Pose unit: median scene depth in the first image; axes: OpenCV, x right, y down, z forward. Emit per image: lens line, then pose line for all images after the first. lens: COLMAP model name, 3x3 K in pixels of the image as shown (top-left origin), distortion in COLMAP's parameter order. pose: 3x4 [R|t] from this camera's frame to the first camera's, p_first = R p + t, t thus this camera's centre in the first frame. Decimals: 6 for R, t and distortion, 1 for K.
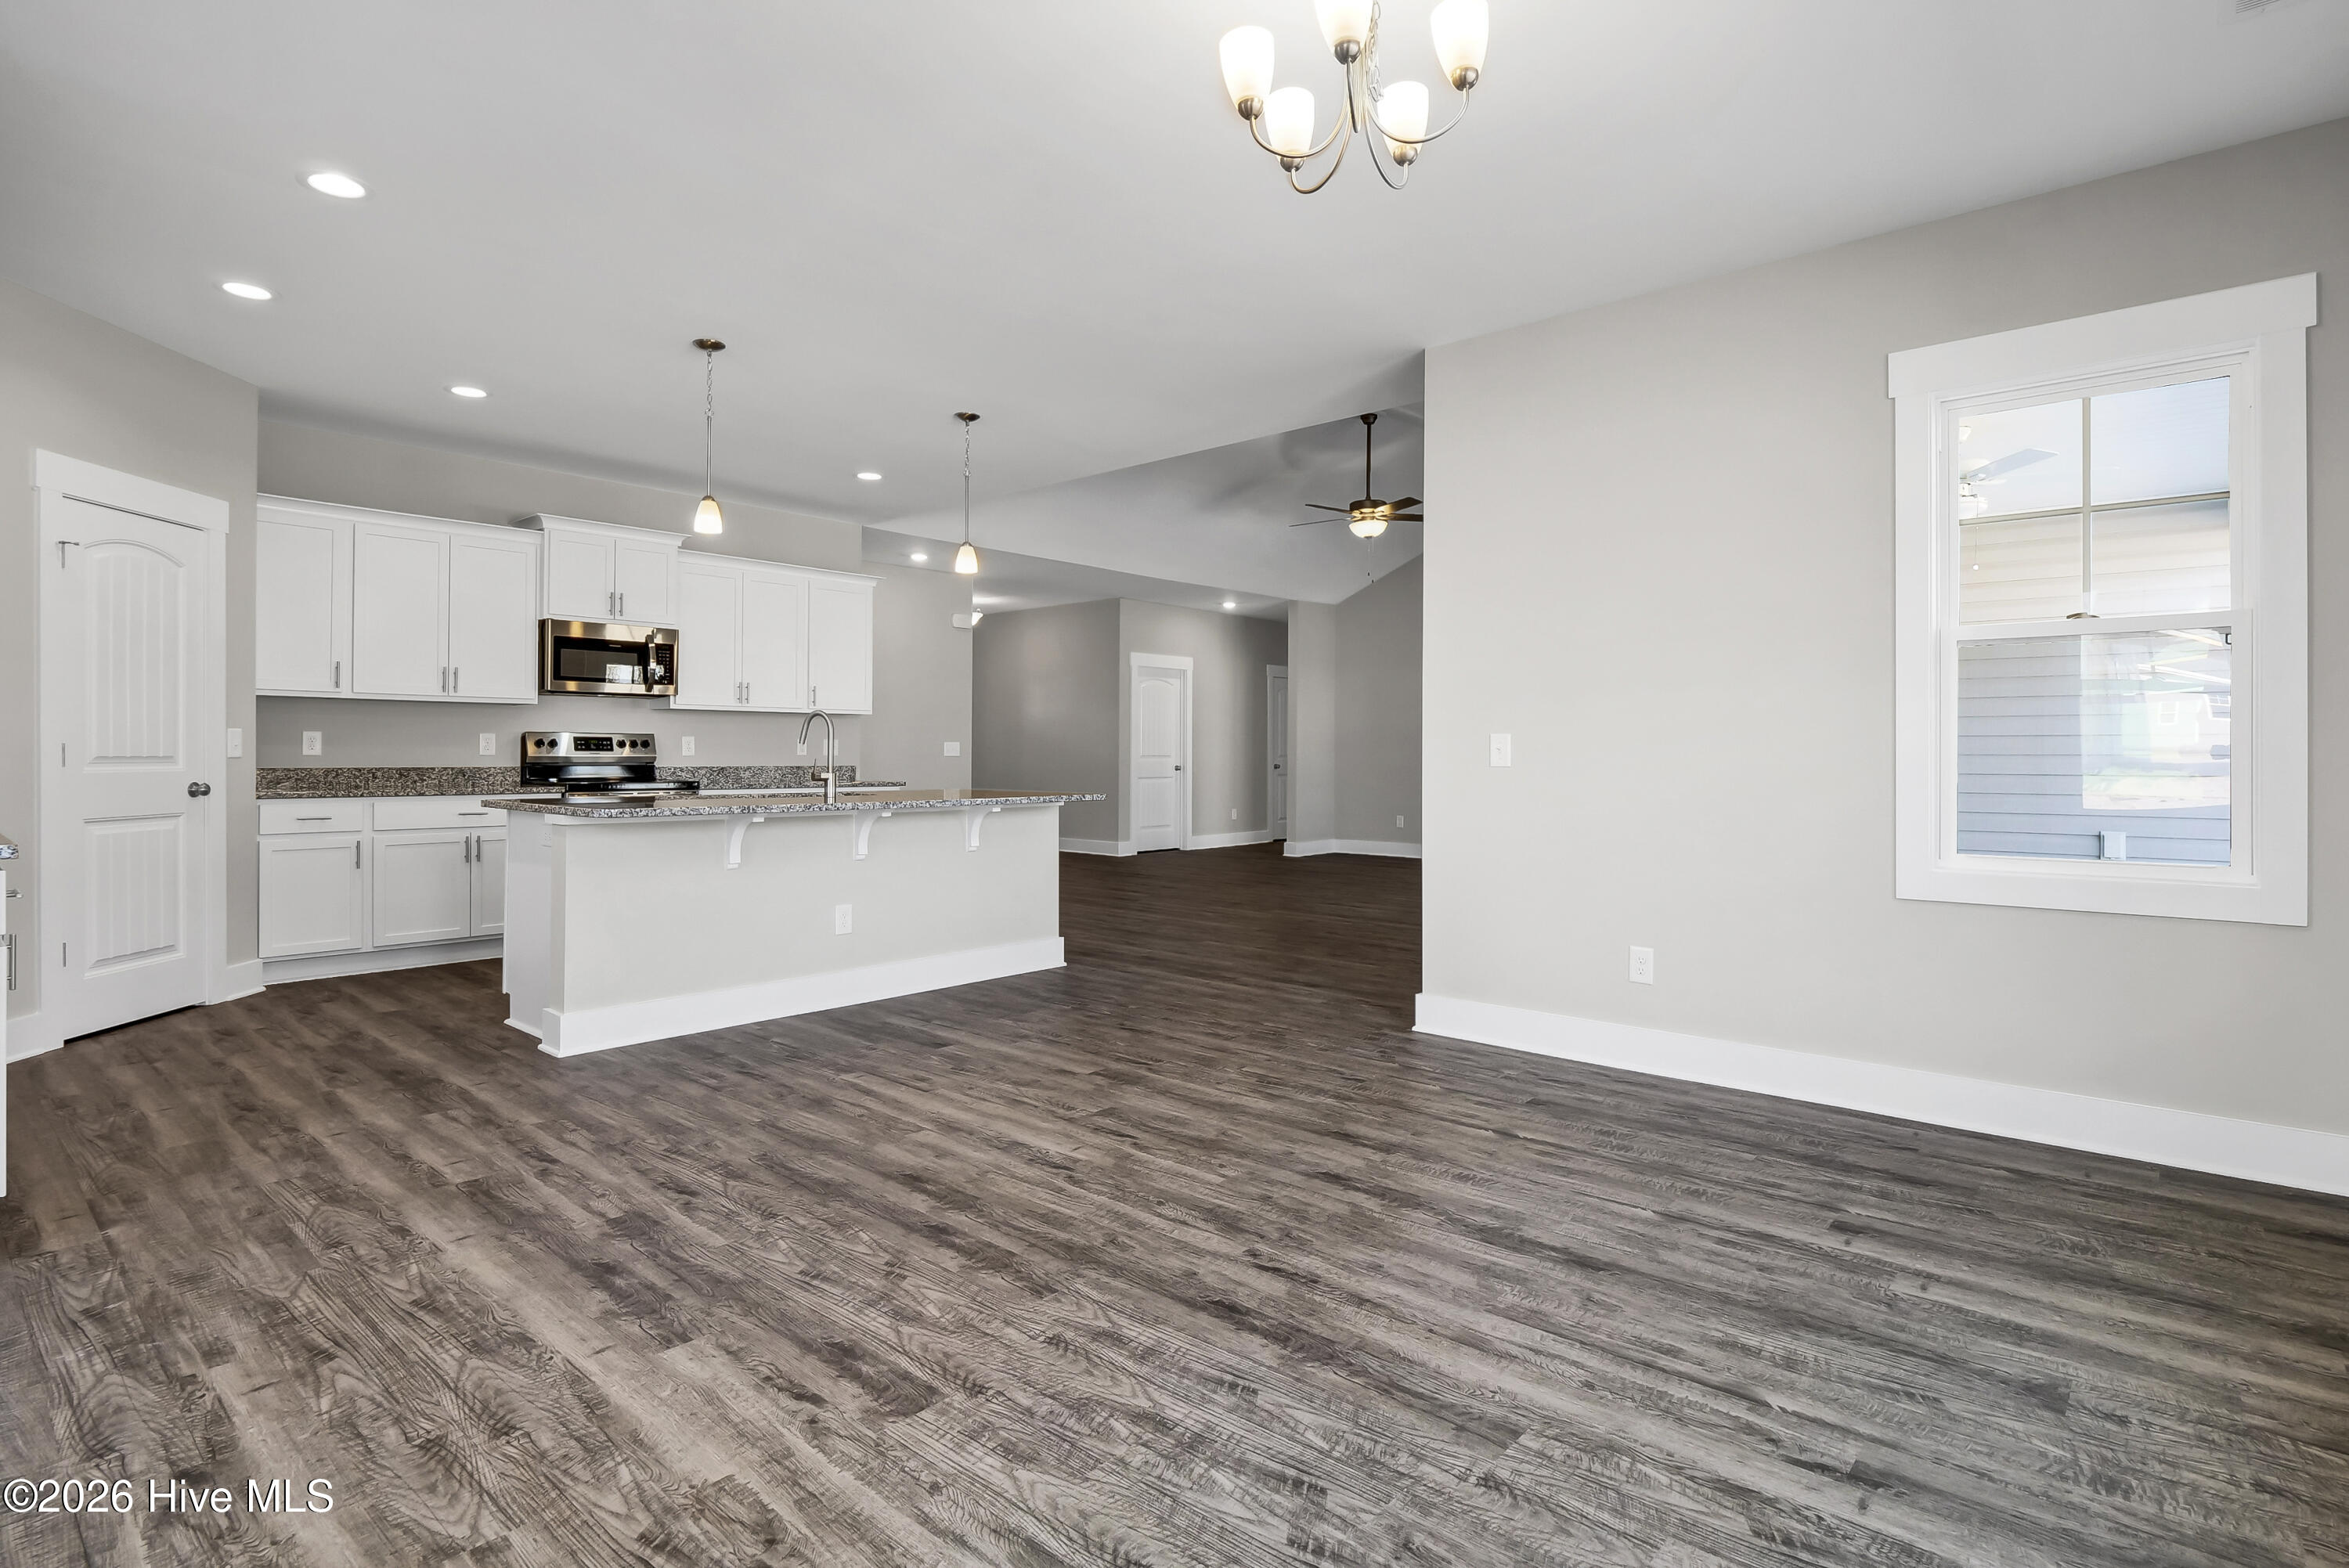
lens RADIAL K [[1134.1, 0, 1178.7], [0, 1134.1, 747.5], [0, 0, 1]] dist [-0.019194, 0.000425]
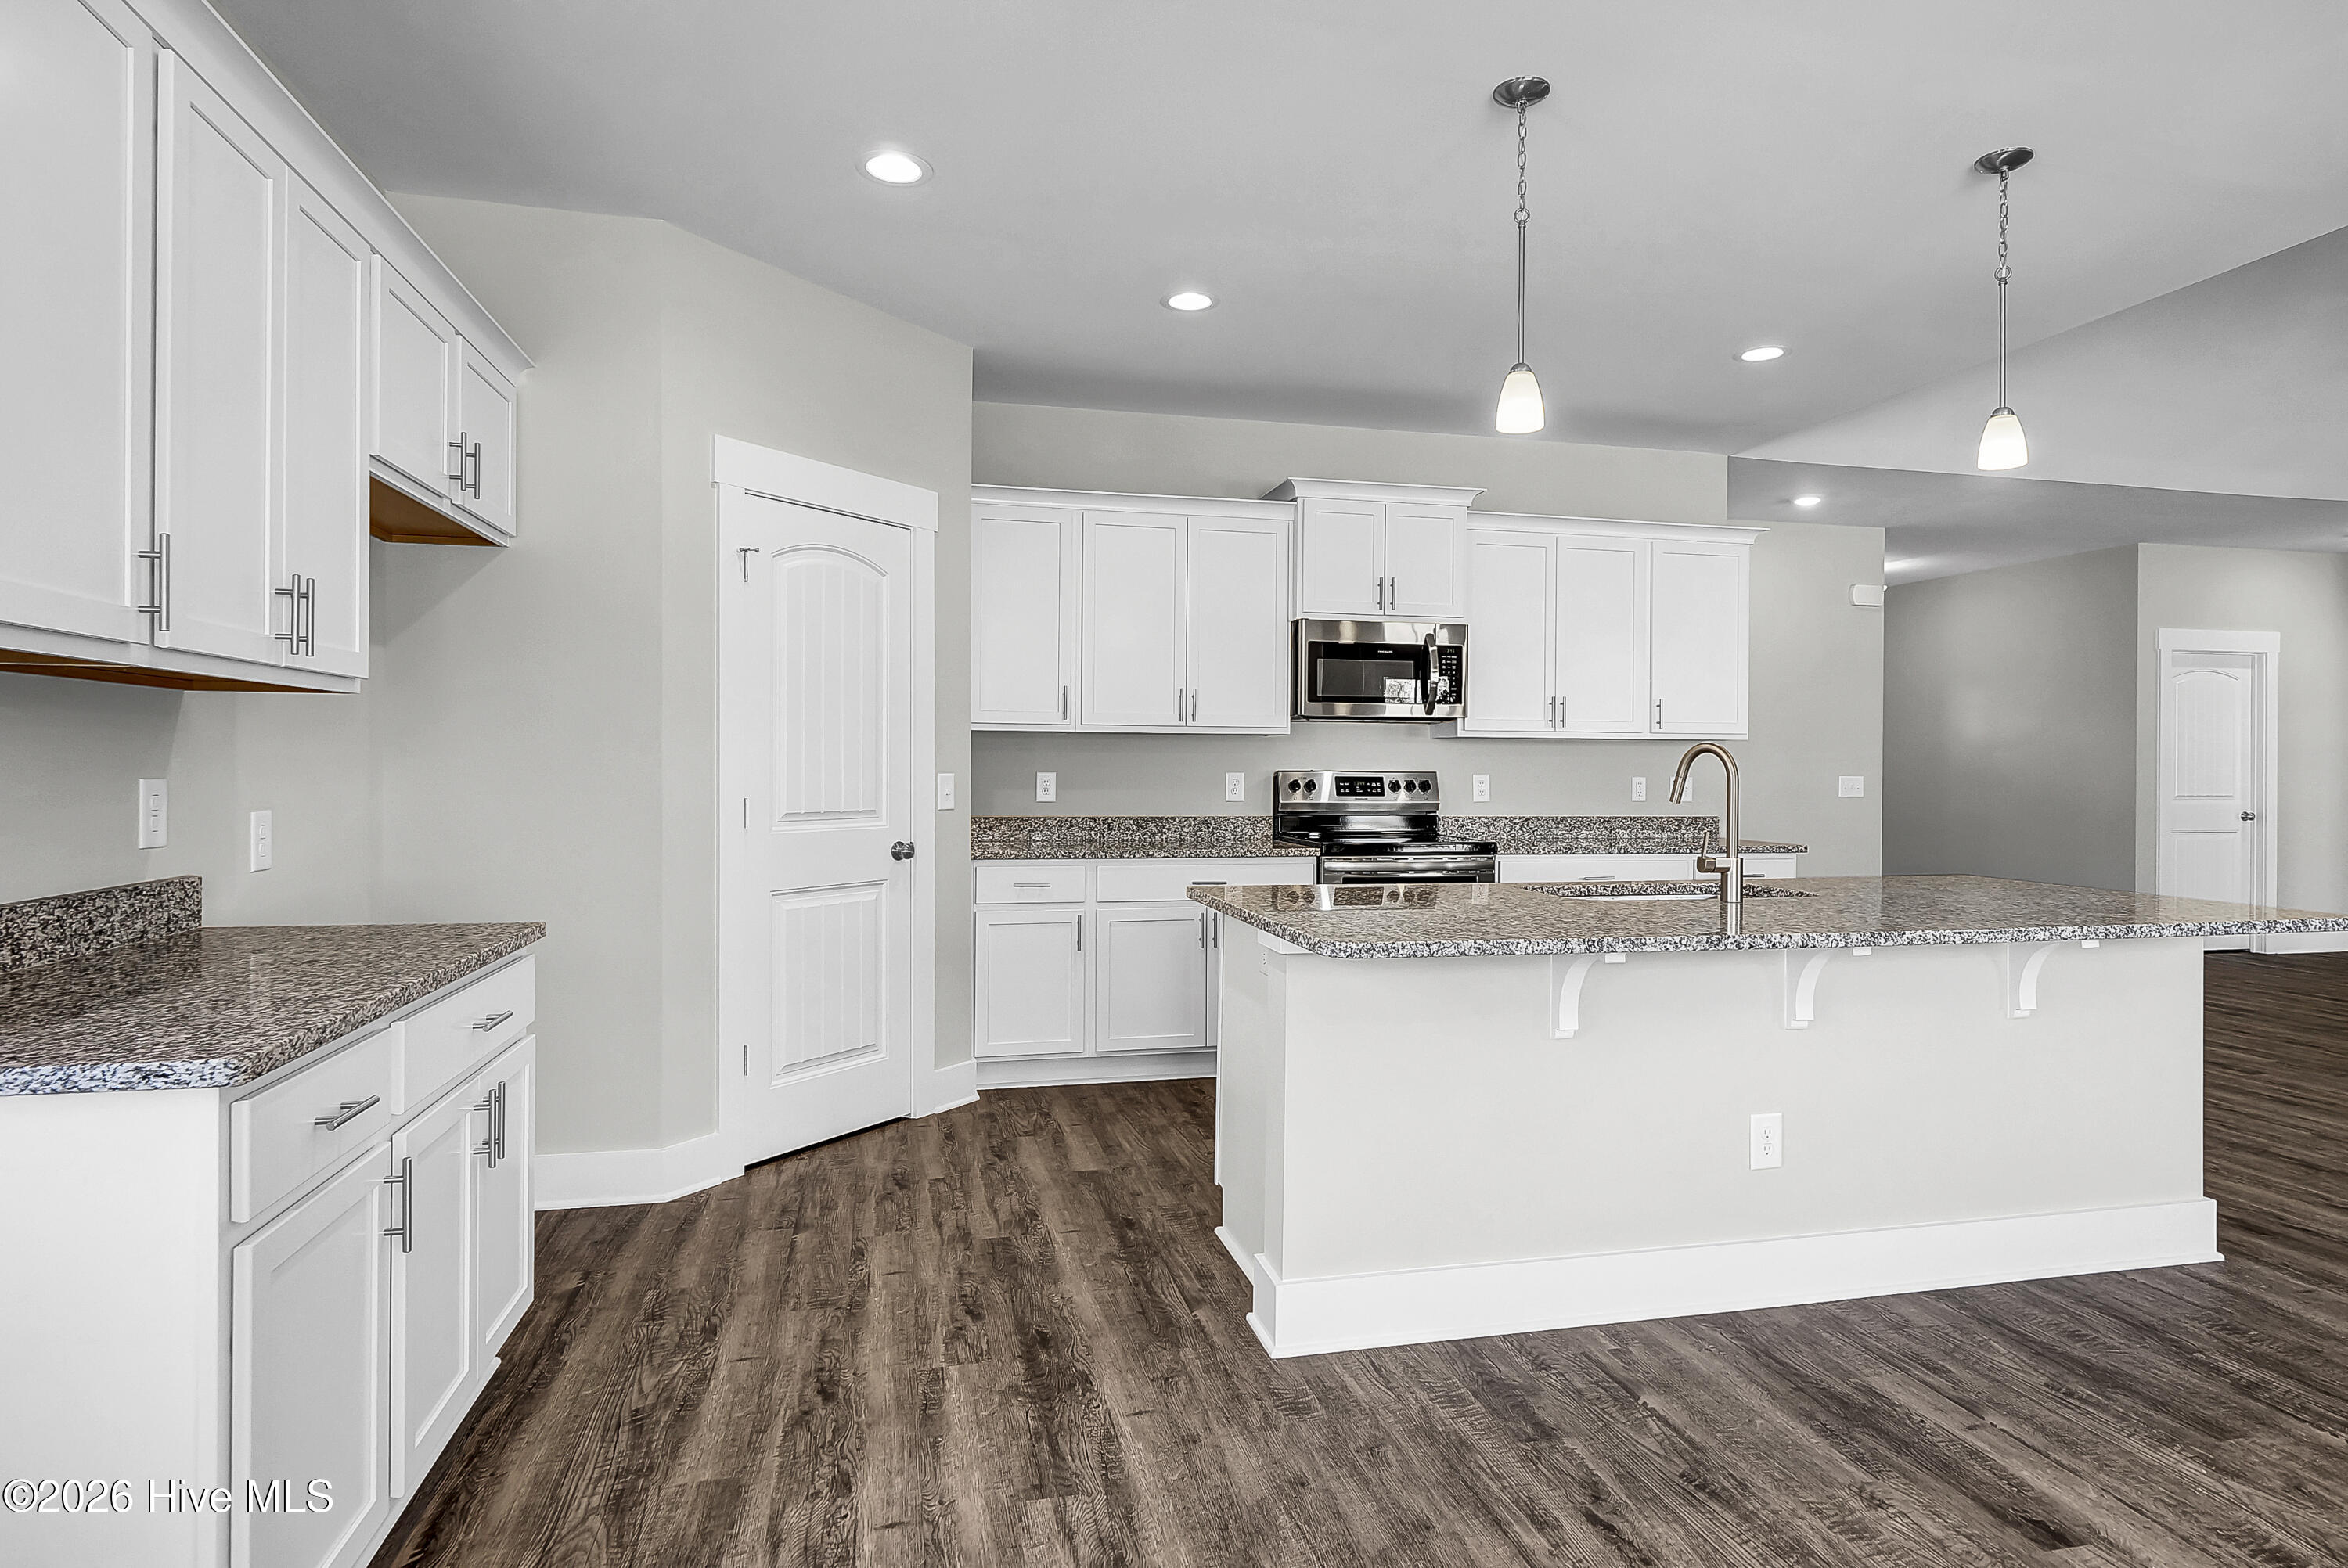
lens RADIAL K [[1245.2, 0, 1178.6], [0, 1245.2, 770.2], [0, 0, 1]] dist [-0.000360, -0.000242]
pose [[0.799815, 0.002577, -0.600240, -0.133009], [-0.001328, 0.999996, 0.002524, -0.016902], [0.600245, -0.001221, 0.799816, 0.296881]]
